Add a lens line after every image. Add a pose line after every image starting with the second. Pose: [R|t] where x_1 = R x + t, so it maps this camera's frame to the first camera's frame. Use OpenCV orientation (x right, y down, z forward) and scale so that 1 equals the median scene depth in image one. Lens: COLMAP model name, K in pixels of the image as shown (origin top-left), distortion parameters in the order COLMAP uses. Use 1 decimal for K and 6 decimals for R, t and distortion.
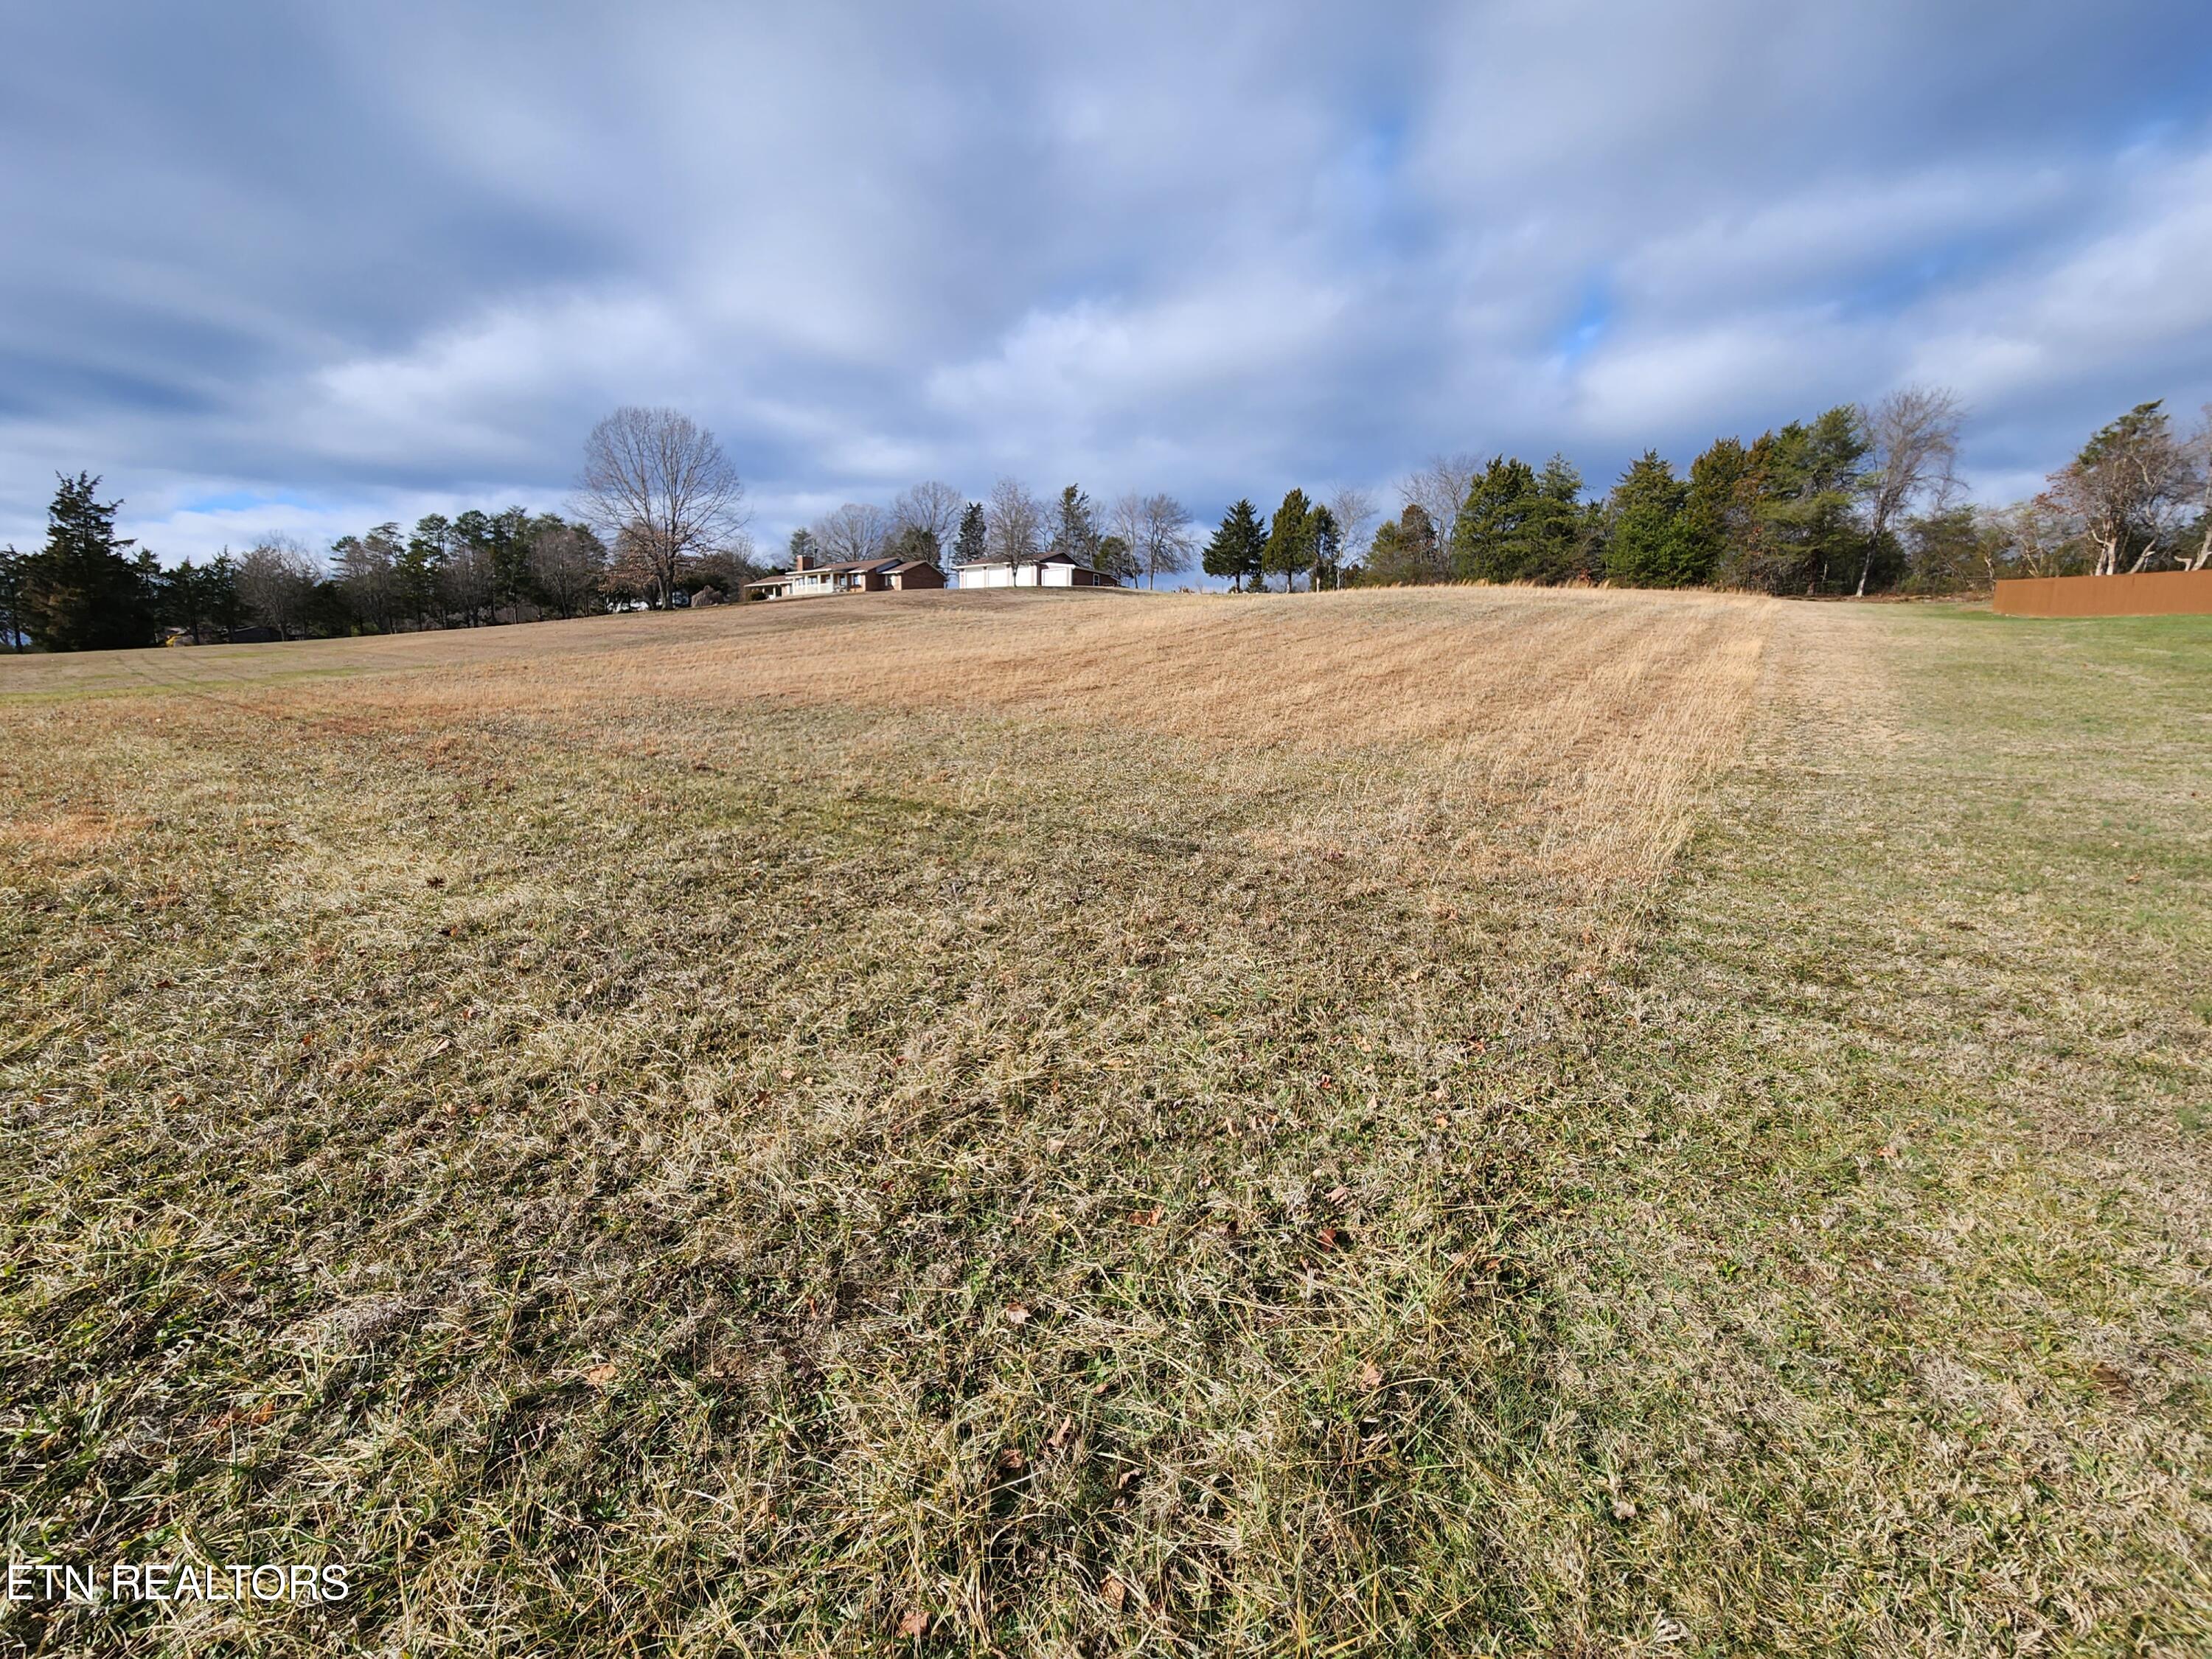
lens RADIAL K [[921.7, 0, 1096.4], [0, 921.7, 819.5], [0, 0, 1]] dist [-0.000019, -0.002491]
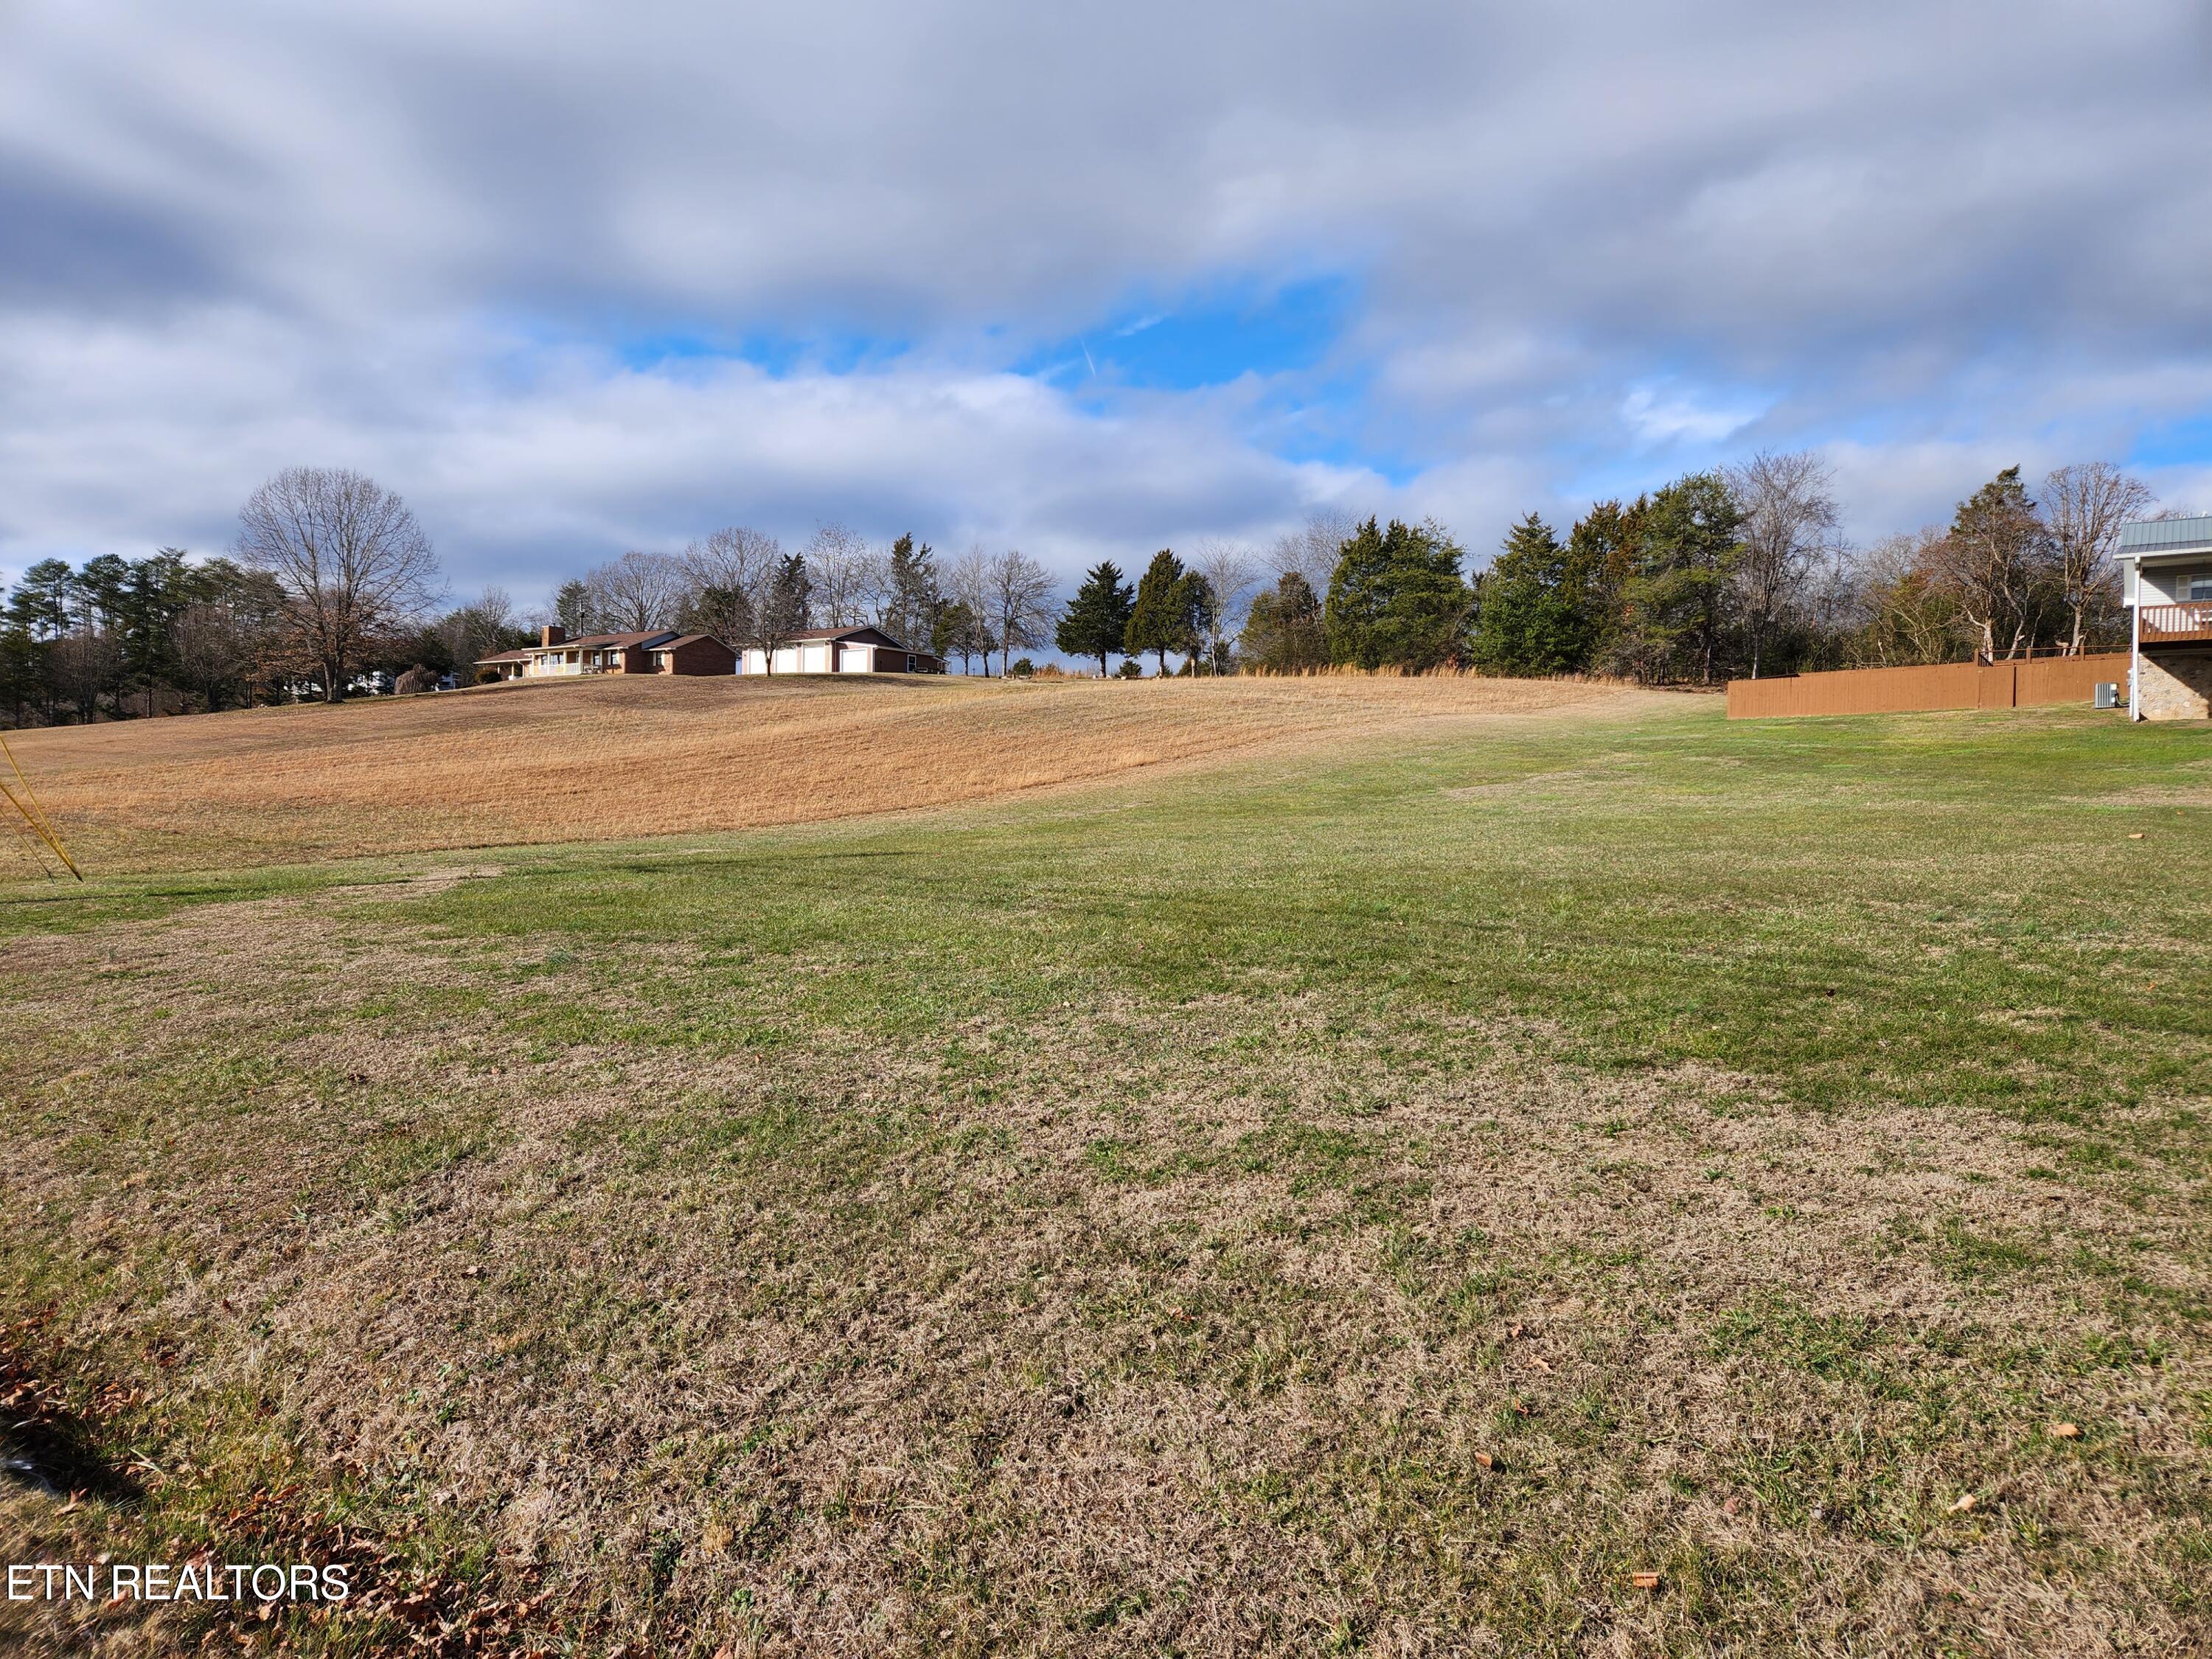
lens RADIAL K [[1457.6, 0, 1115.1], [0, 1457.6, 817.9], [0, 0, 1]] dist [0.069861, -0.039217]
pose [[0.999959, -0.003443, 0.008344, 0.173216], [0.004488, 0.991681, -0.128644, 0.036440], [-0.007832, 0.128676, 0.991656, -0.237139]]
